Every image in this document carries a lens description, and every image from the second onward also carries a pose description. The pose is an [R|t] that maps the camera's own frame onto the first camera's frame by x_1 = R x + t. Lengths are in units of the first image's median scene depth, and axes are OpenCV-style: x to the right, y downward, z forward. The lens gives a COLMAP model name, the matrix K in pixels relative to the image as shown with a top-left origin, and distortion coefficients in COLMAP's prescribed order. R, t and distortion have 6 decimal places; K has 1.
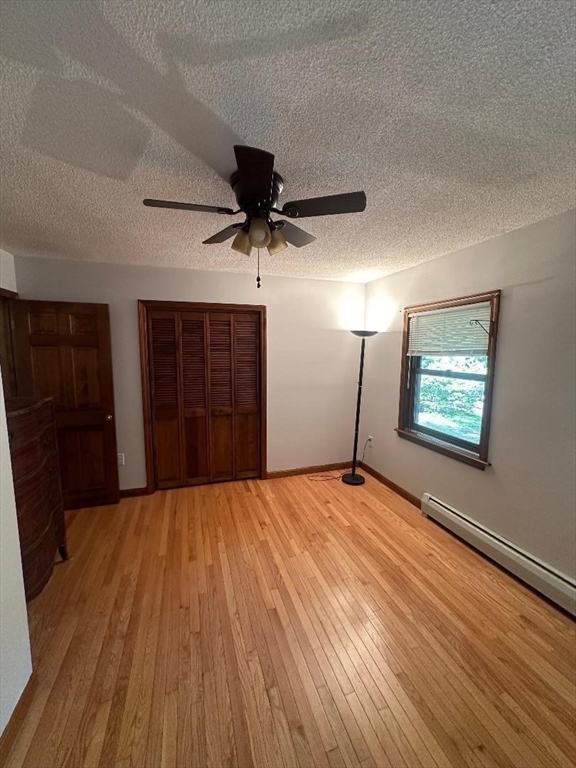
lens RADIAL K [[303.4, 0, 288.7], [0, 303.4, 383.8], [0, 0, 1]] dist [-0.001560, 0.000019]
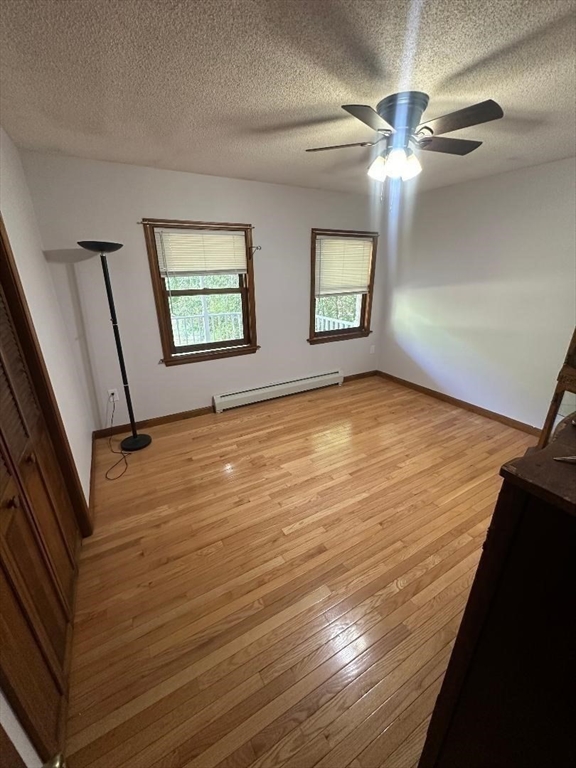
lens RADIAL K [[303.4, 0, 288.6], [0, 303.4, 382.2], [0, 0, 1]] dist [-0.001560, 0.000019]
pose [[-0.191182, -0.350137, 0.916981, -0.793208], [0.119465, 0.918967, 0.375802, -0.124009], [-0.974258, 0.181393, -0.133861, 1.001845]]
